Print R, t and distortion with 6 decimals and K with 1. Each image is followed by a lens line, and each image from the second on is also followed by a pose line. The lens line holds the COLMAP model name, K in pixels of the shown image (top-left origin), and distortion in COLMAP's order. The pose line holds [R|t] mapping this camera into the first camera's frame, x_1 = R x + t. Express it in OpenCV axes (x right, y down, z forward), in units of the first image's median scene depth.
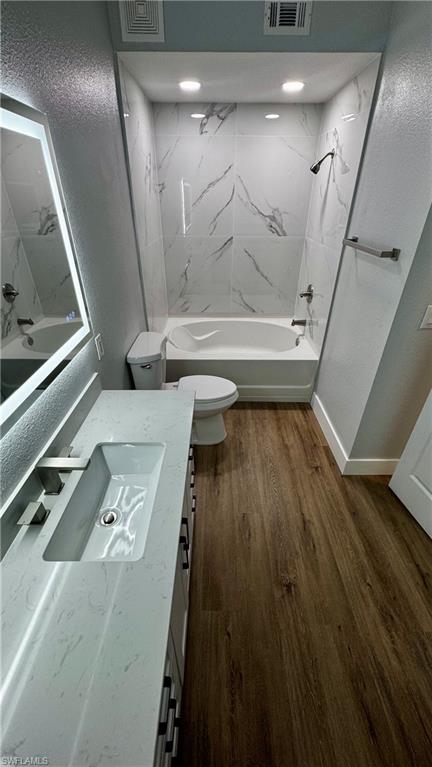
lens RADIAL K [[304.7, 0, 216.0], [0, 304.7, 383.5], [0, 0, 1]] dist [0.000539, -0.000218]
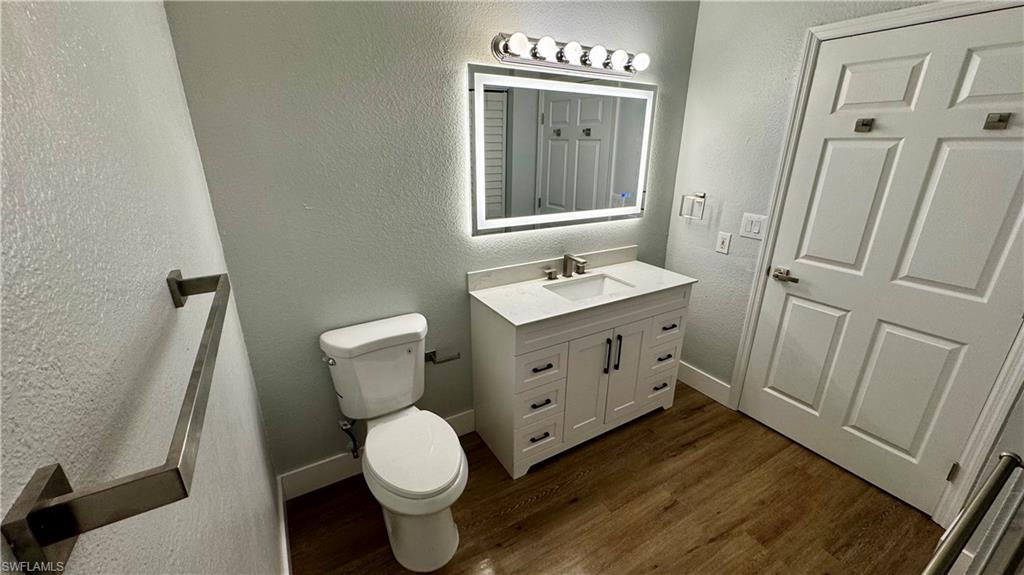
lens RADIAL K [[407.8, 0, 512.0], [0, 407.8, 287.5], [0, 0, 1]] dist [-0.003565, 0.000164]
pose [[0.514427, 0.281832, -0.809899, 0.471450], [-0.451830, 0.891798, 0.023341, 0.189253], [0.728844, 0.353930, 0.586105, -0.228380]]
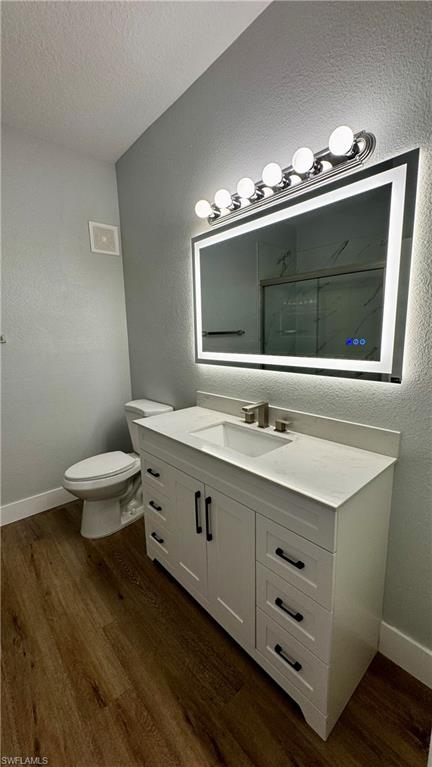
lens RADIAL K [[305.4, 0, 216.0], [0, 305.4, 383.5], [0, 0, 1]] dist [-0.003565, 0.000164]
pose [[-0.747087, 0.119411, -0.653912, 0.245226], [-0.332760, 0.784415, 0.523416, -0.217657], [0.575440, 0.608633, -0.546291, 0.607444]]
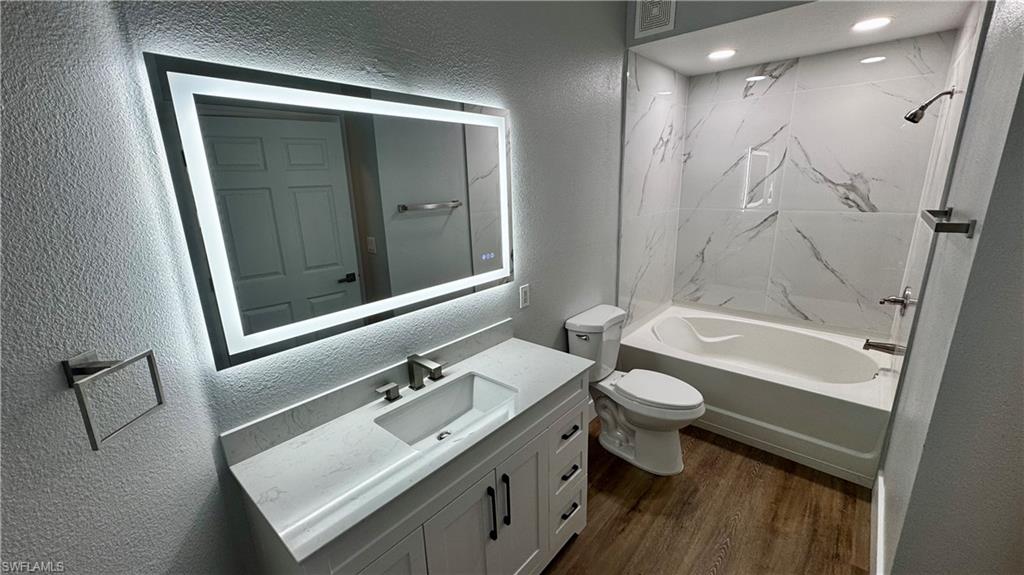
lens RADIAL K [[407.8, 0, 512.0], [0, 407.8, 287.5], [0, 0, 1]] dist [-0.003565, 0.000164]
pose [[0.753061, 0.140587, -0.642756, 0.261792], [-0.314916, 0.934755, -0.164505, 0.051458], [0.577692, 0.326296, 0.748200, -0.030805]]
